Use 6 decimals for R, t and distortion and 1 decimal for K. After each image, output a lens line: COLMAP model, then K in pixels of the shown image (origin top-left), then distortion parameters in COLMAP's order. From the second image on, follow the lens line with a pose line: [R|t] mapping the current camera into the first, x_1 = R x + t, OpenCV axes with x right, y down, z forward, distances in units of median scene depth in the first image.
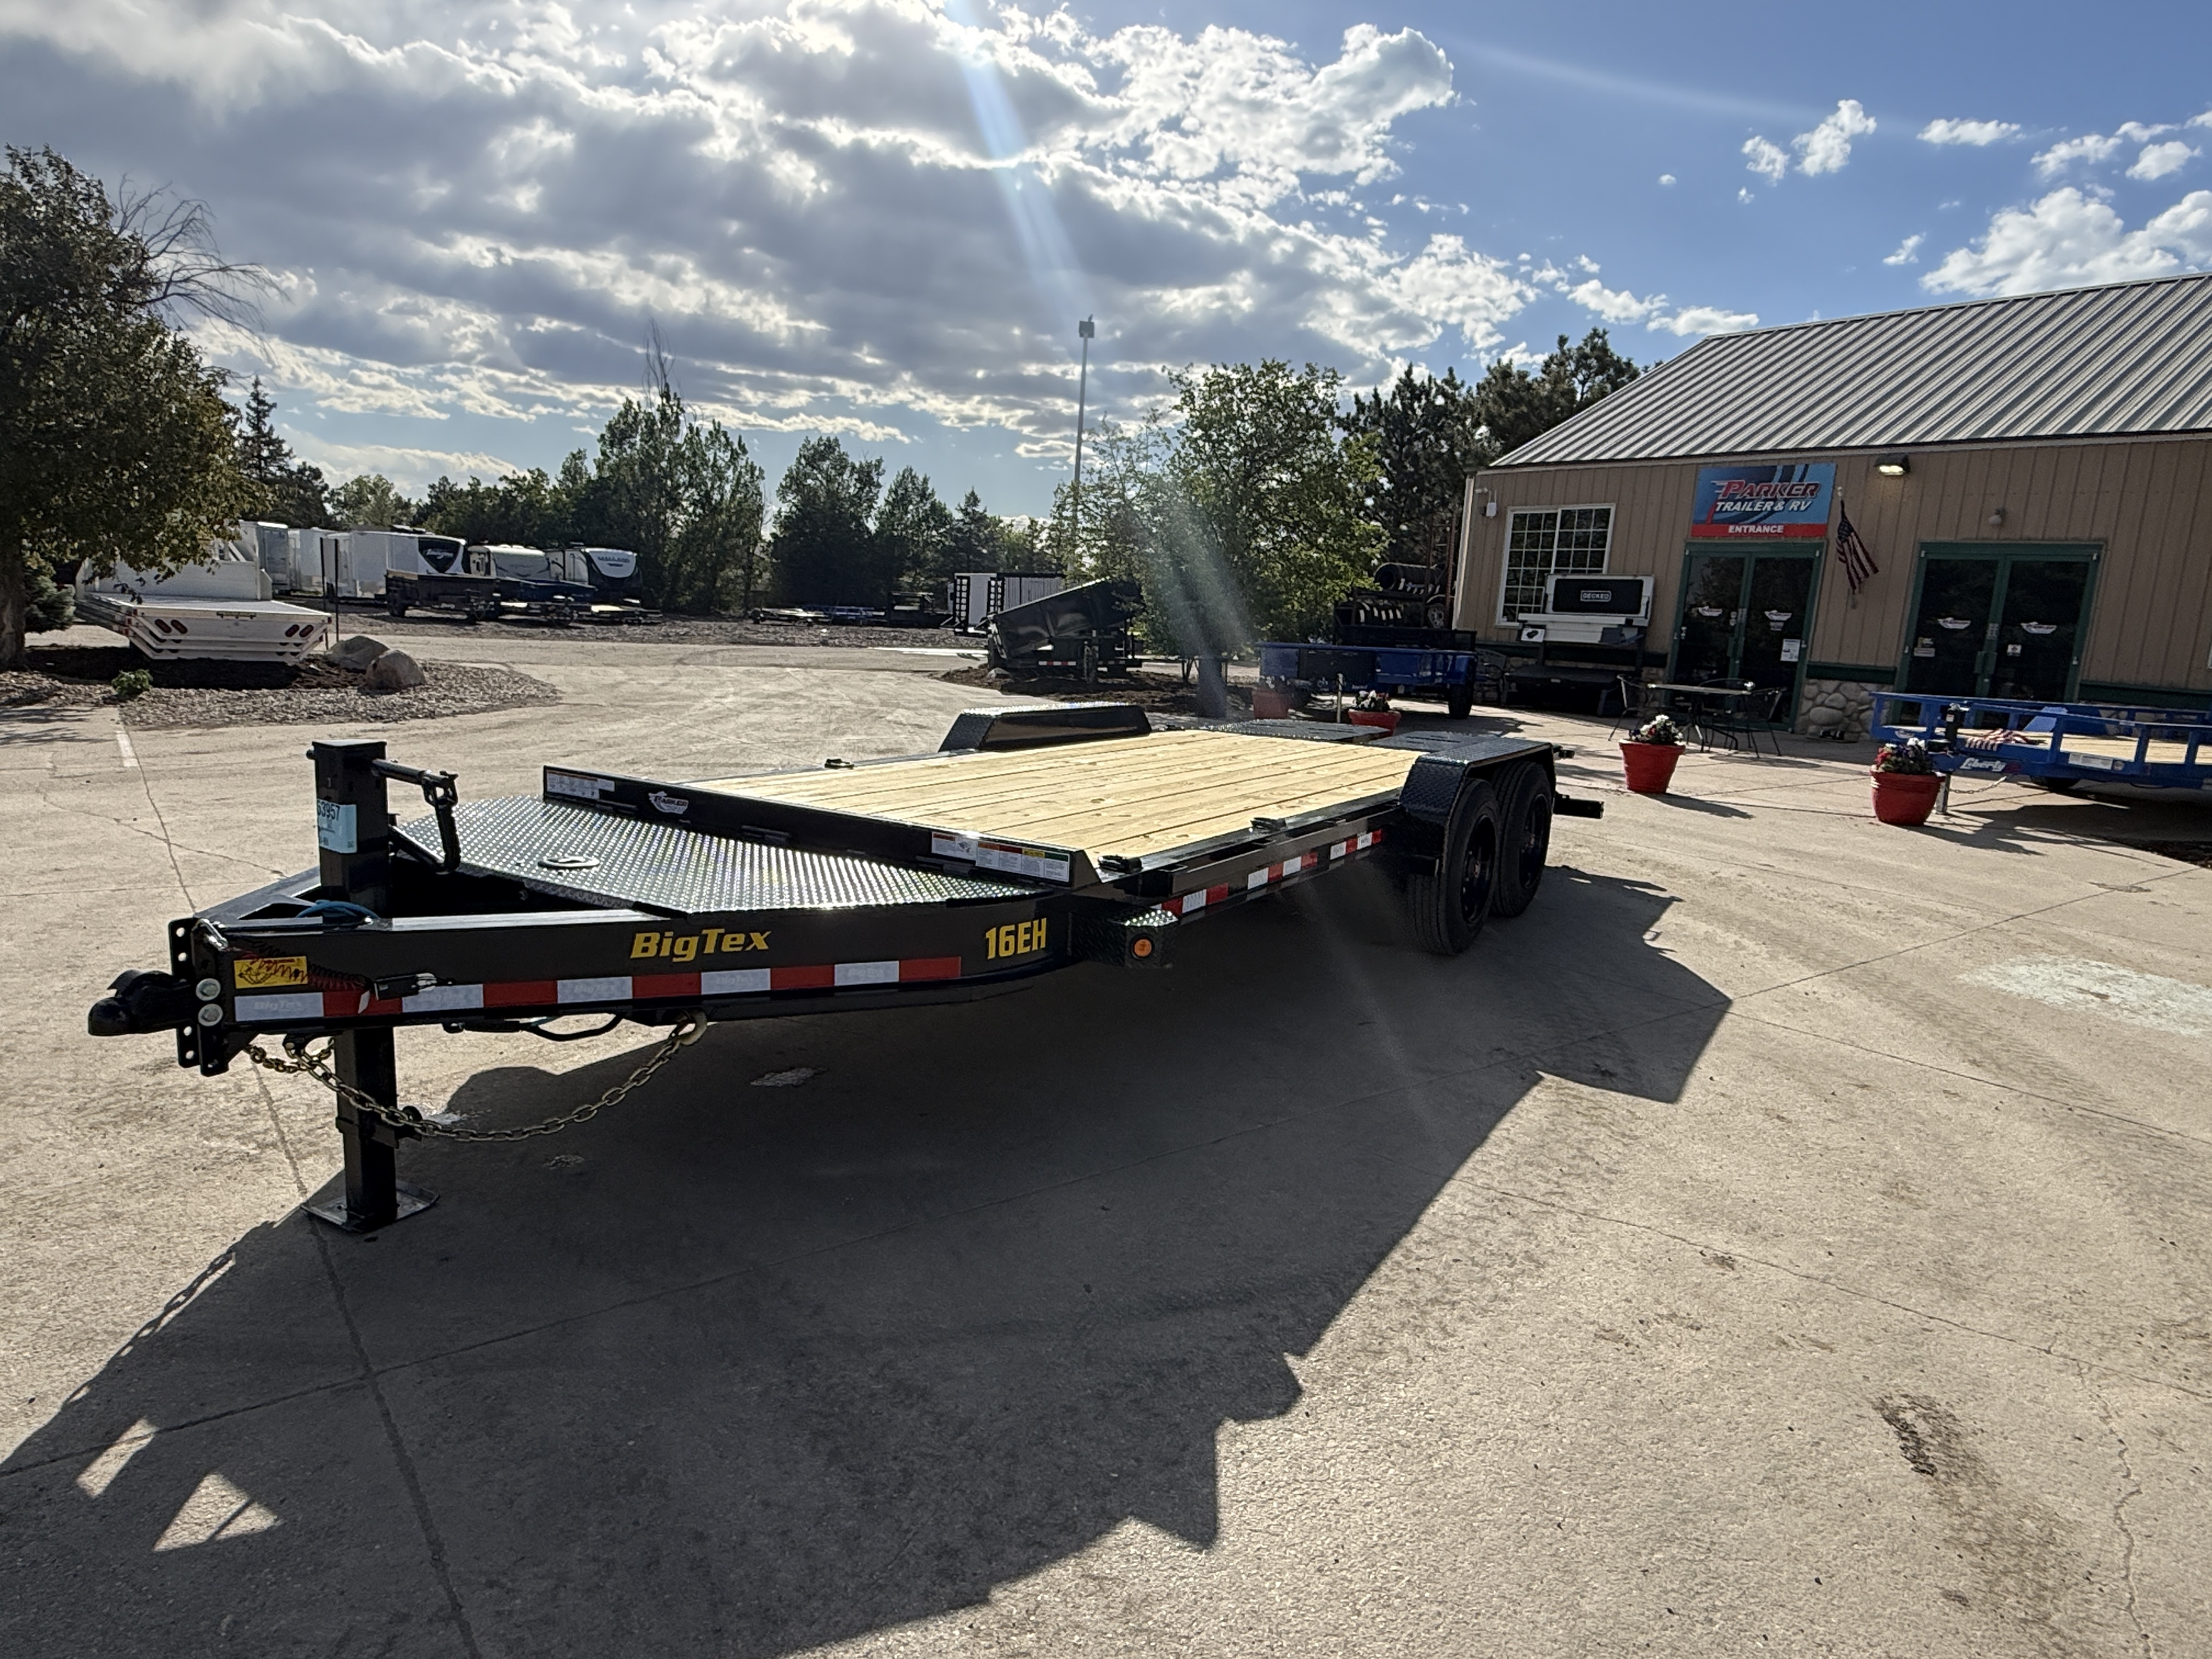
lens RADIAL K [[1335.7, 0, 1095.3], [0, 1335.7, 848.0], [0, 0, 1]] dist [-0.002332, 0.002336]
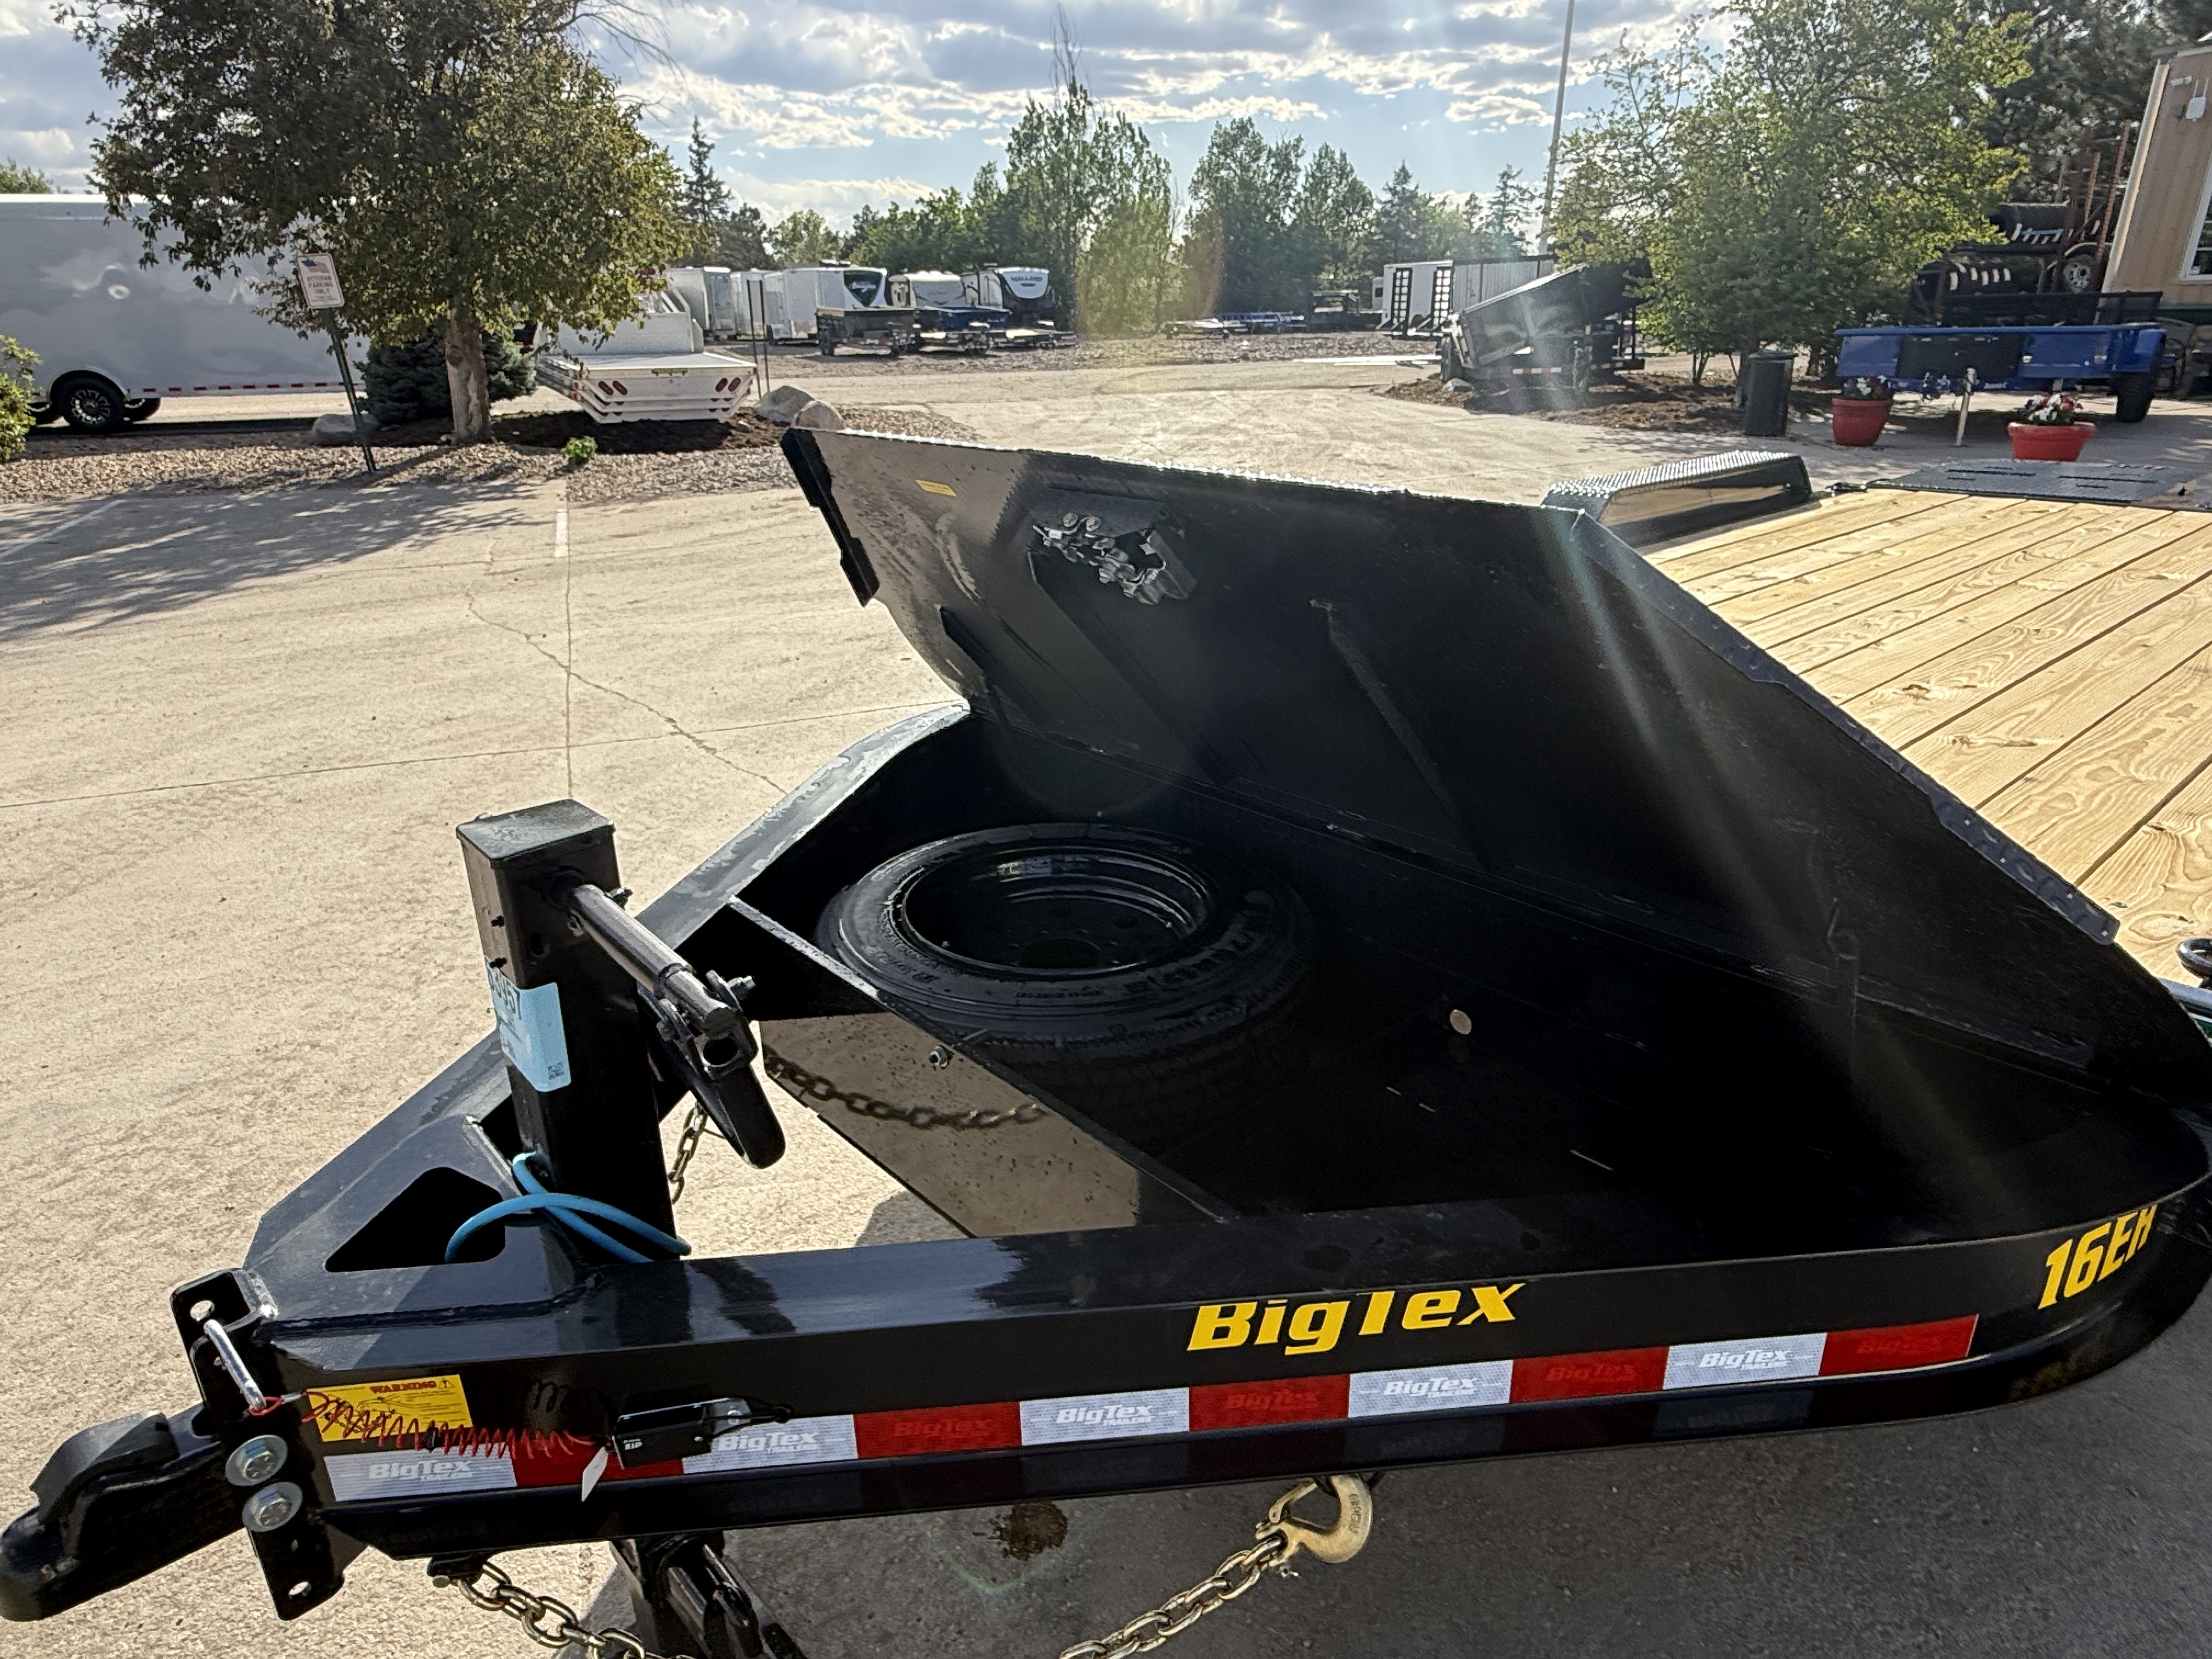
lens RADIAL K [[1335.7, 0, 1082.2], [0, 1335.7, 829.7], [0, 0, 1]] dist [-0.002332, 0.002336]
pose [[0.952758, 0.044991, -0.300379, -0.038474], [0.013615, 0.981648, 0.190217, -0.021782], [0.303425, -0.185320, 0.934660, 0.093616]]
